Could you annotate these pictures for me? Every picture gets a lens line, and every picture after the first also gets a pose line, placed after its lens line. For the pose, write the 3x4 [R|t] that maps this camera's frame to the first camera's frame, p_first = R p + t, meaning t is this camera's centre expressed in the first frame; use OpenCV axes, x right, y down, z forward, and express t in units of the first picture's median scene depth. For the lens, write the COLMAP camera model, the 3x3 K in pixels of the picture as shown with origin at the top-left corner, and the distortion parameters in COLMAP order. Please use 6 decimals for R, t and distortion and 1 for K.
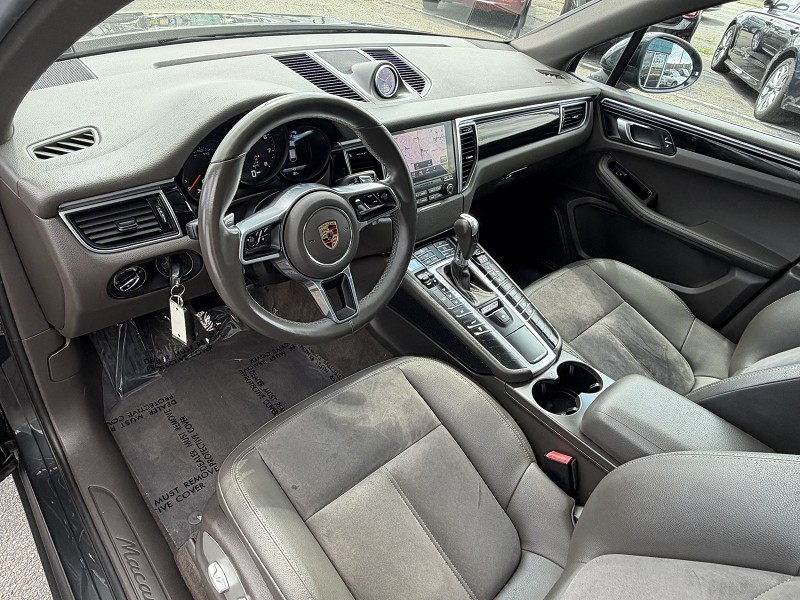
lens RADIAL K [[496.8, 0, 367.2], [0, 496.8, 302.6], [0, 0, 1]] dist [0.002043, 0.000167]
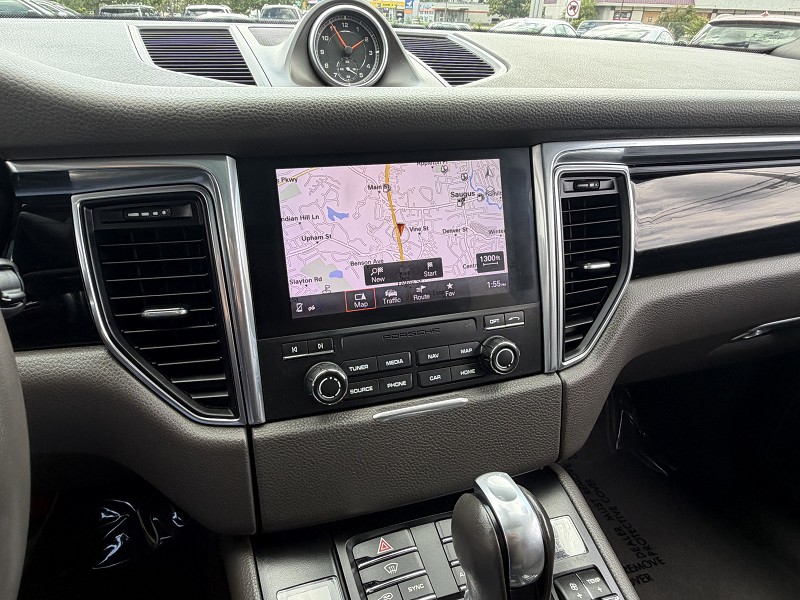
lens RADIAL K [[518.8, 0, 367.4], [0, 518.8, 298.0], [0, 0, 1]] dist [0.003368, 0.002594]
pose [[0.917082, 0.099382, -0.386115, 0.209748], [-0.186922, 0.962581, -0.196210, -0.186313], [0.352167, 0.252114, 0.901342, 0.677018]]
